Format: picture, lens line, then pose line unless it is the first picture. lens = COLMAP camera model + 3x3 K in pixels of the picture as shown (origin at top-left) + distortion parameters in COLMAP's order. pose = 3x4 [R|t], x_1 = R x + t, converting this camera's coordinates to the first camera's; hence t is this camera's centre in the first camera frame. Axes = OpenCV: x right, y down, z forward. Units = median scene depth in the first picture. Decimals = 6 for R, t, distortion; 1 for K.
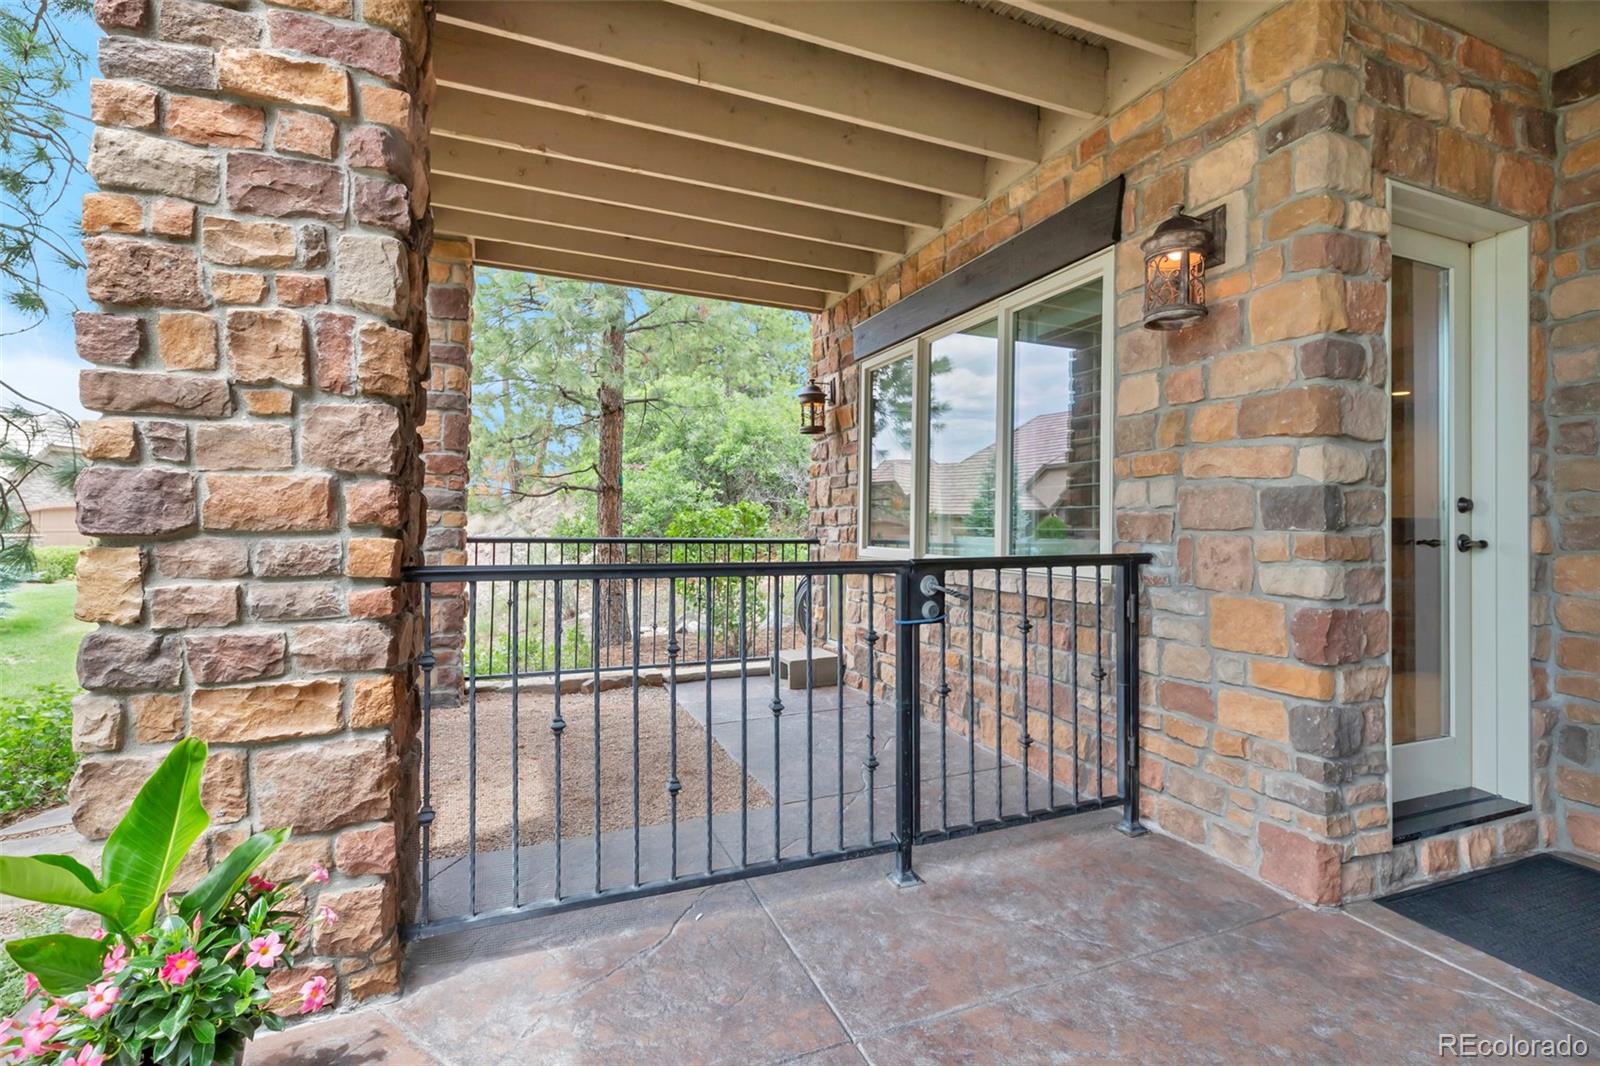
lens RADIAL K [[736.0, 0, 793.7], [0, 736.0, 523.4], [0, 0, 1]] dist [0.000302, -0.000077]
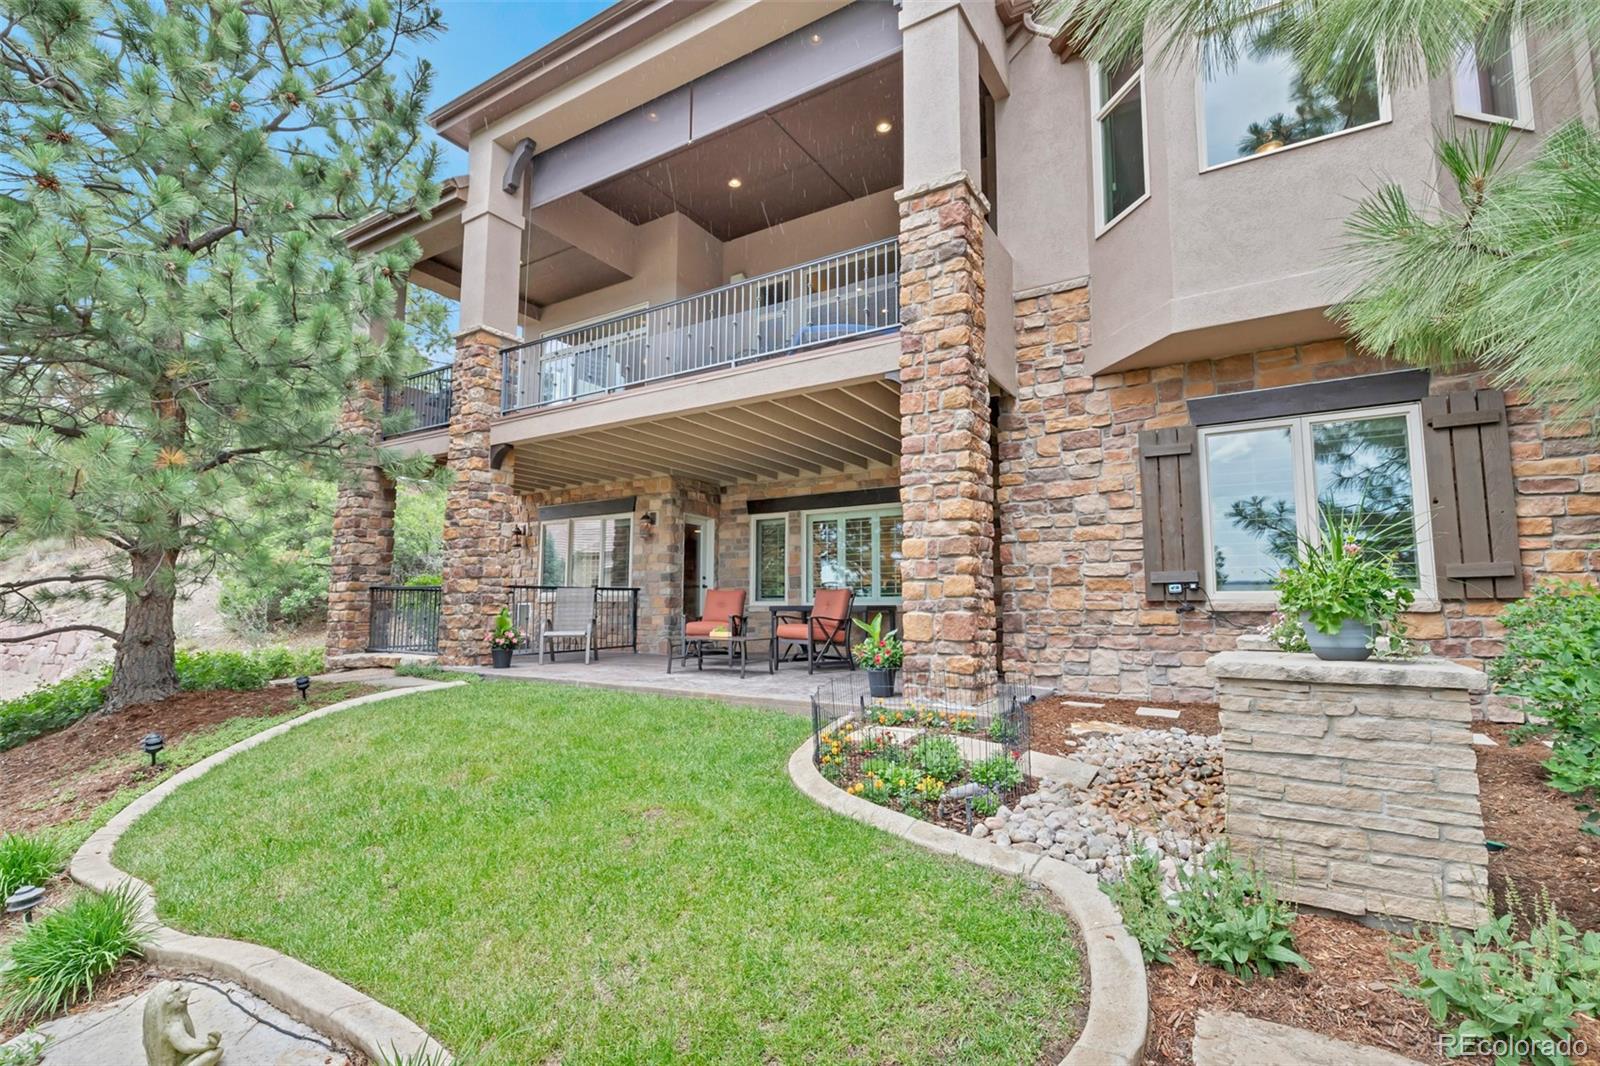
lens RADIAL K [[721.9, 0, 797.5], [0, 721.9, 525.3], [0, 0, 1]] dist [-0.001222, 0.000058]
pose [[0.802782, 0.059989, 0.593247, -1.343132], [0.005377, 0.994157, -0.107806, 0.142097], [-0.596248, 0.089734, 0.797769, -3.045911]]
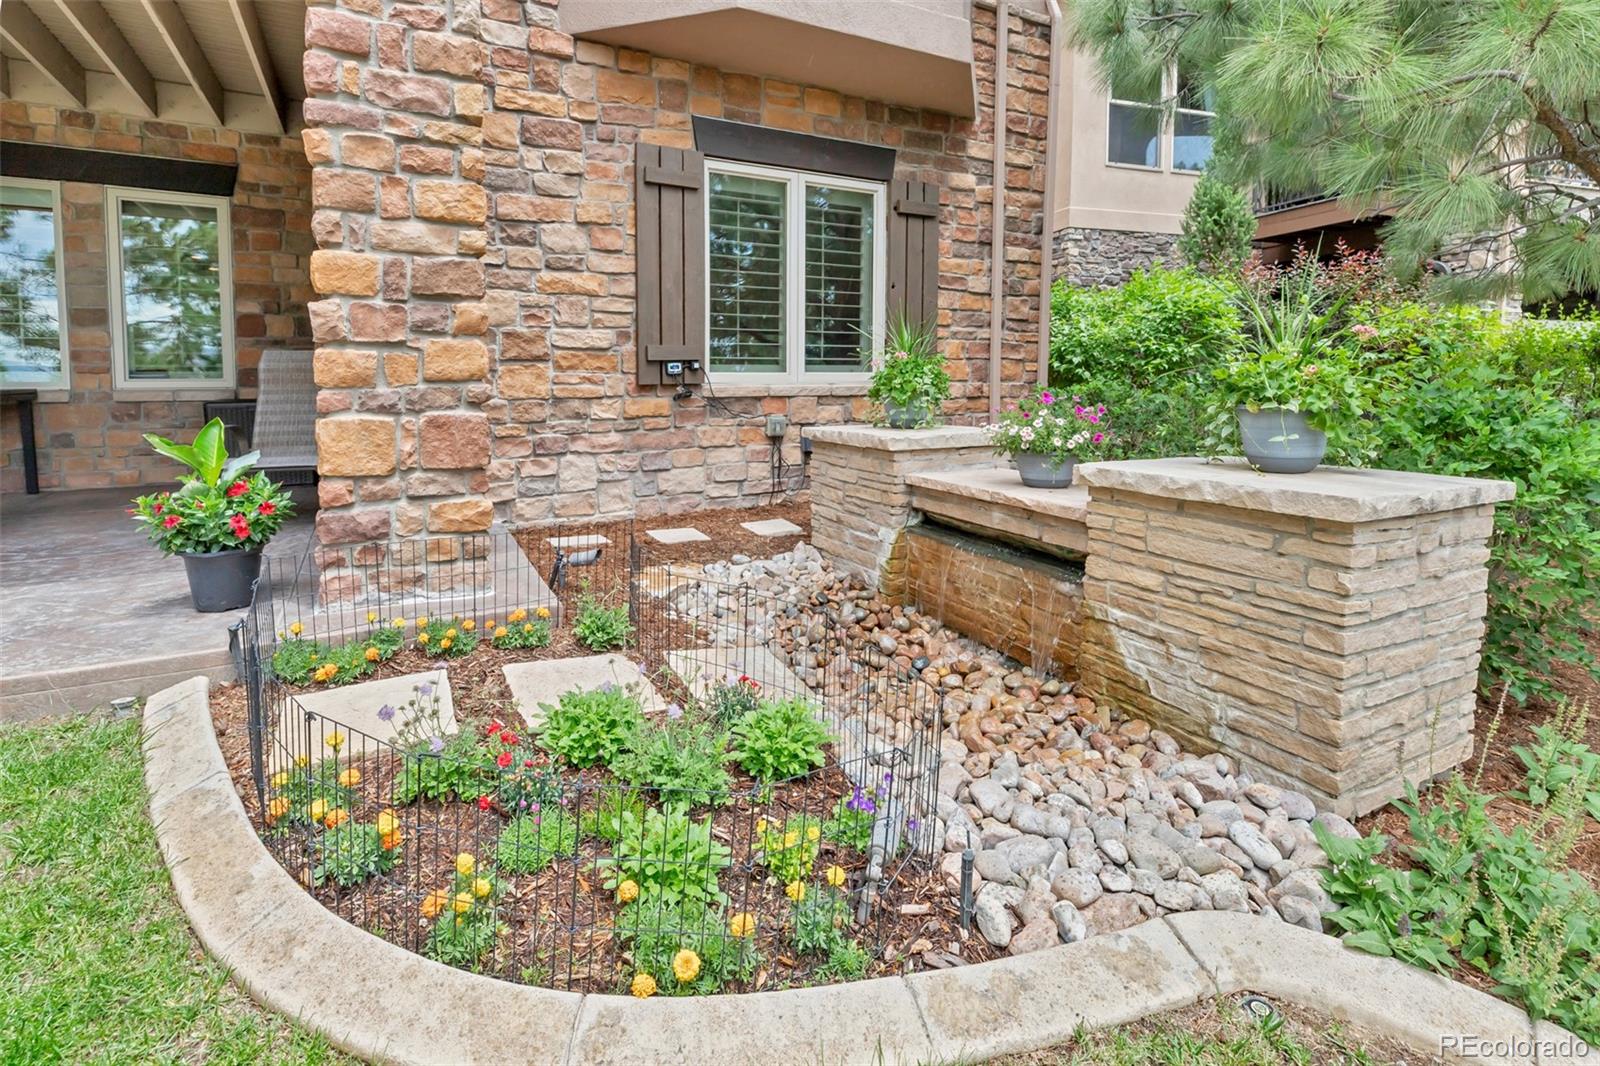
lens RADIAL K [[768.3, 0, 784.0], [0, 768.3, 417.4], [0, 0, 1]] dist [0.004764, 0.000430]
pose [[-0.115065, -0.056301, 0.991761, -0.860514], [0.002011, 0.998377, 0.056910, 0.114084], [-0.993356, 0.008543, -0.114766, -1.948537]]
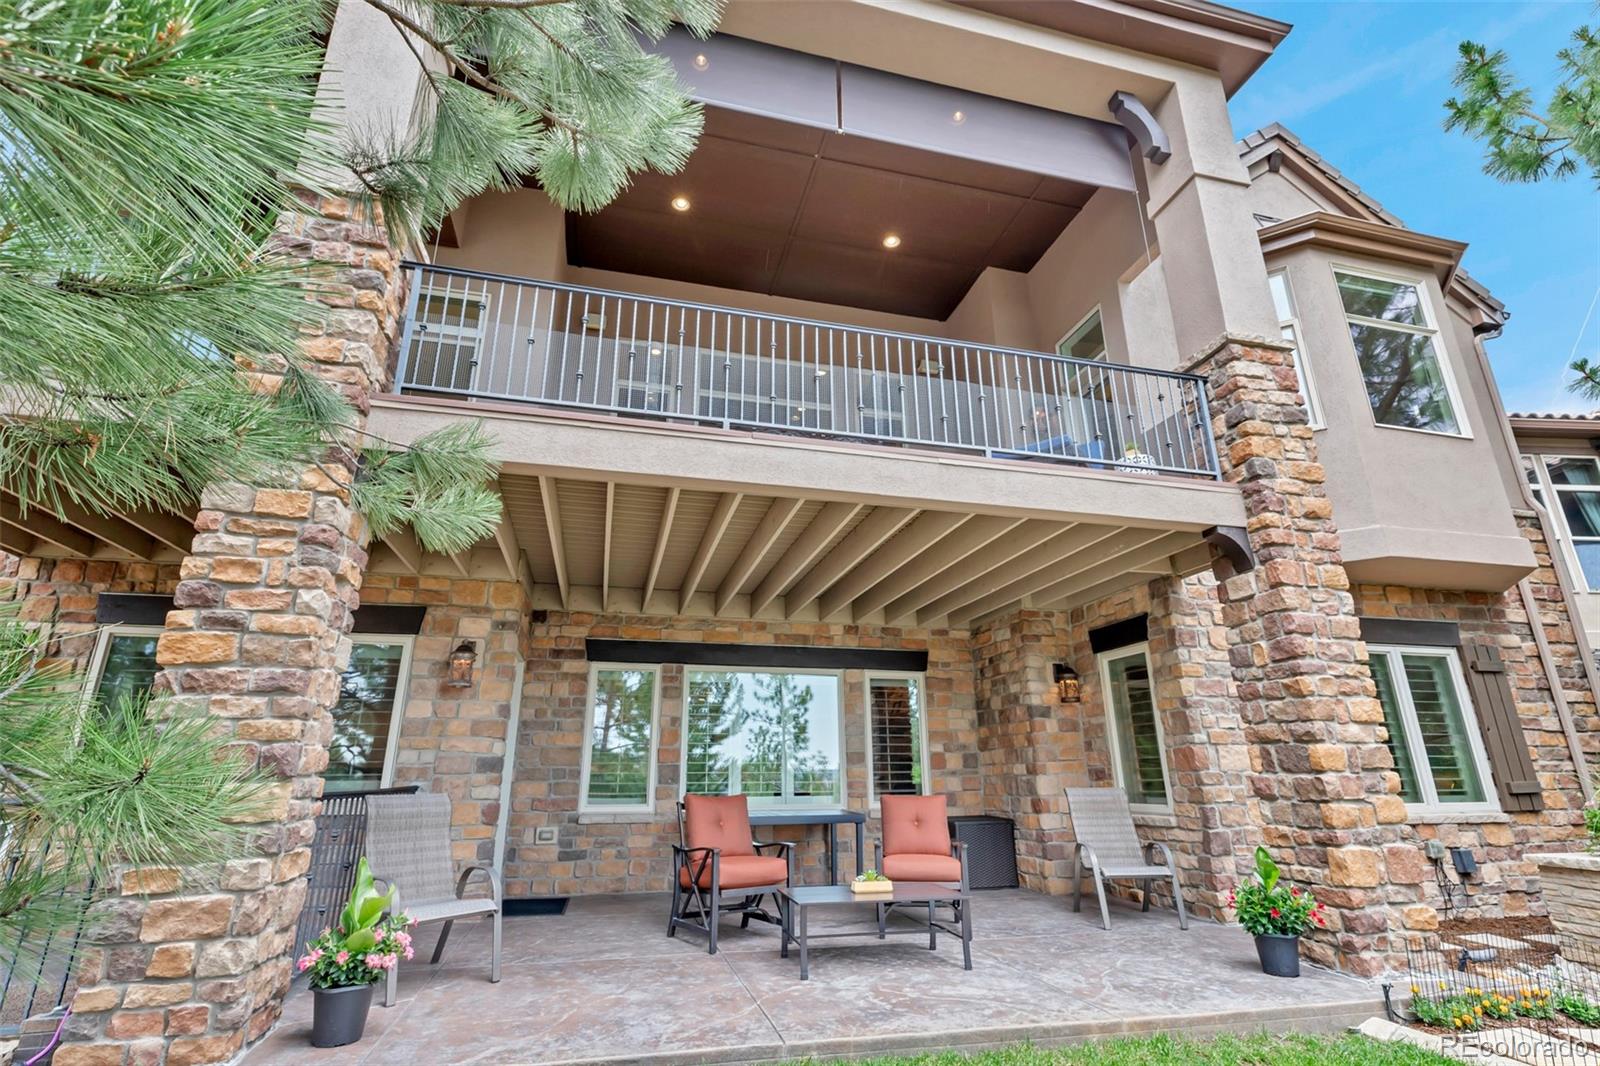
lens RADIAL K [[735.1, 0, 795.4], [0, 735.1, 533.8], [0, 0, 1]] dist [0.003731, 0.000698]
pose [[0.136347, 0.301912, 0.943535, -1.733527], [0.003029, 0.952298, -0.305154, -0.001389], [-0.990656, 0.044464, 0.128929, -0.442530]]
